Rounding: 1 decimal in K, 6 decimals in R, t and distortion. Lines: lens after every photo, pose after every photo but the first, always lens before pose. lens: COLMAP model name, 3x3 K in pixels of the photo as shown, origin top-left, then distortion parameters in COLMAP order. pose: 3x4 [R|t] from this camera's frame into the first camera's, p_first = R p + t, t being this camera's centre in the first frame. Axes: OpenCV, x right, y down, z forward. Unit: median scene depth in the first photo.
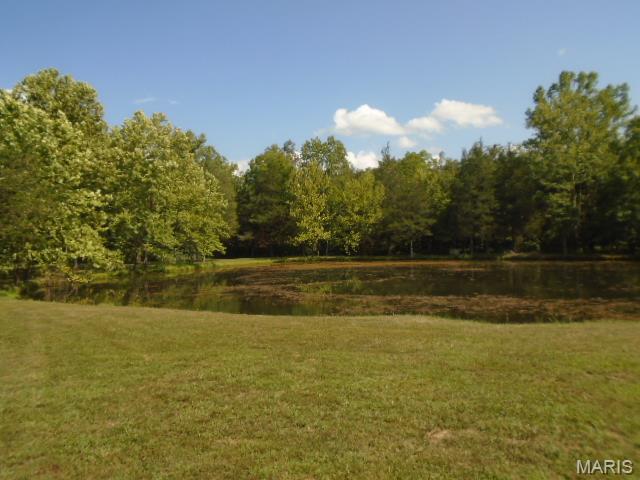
lens RADIAL K [[485.3, 0, 320.0], [0, 485.3, 240.0], [0, 0, 1]] dist [0.002268, 0.001481]
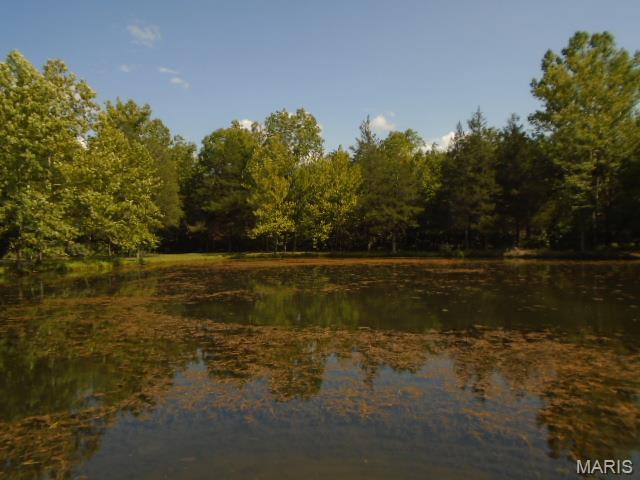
lens RADIAL K [[481.4, 0, 314.6], [0, 481.4, 237.5], [0, 0, 1]] dist [-0.027816, 0.003796]
pose [[0.999956, 0.008546, 0.003797, 0.051012], [-0.008559, 0.999958, 0.003179, 0.006495], [-0.003770, -0.003211, 0.999988, 0.185335]]
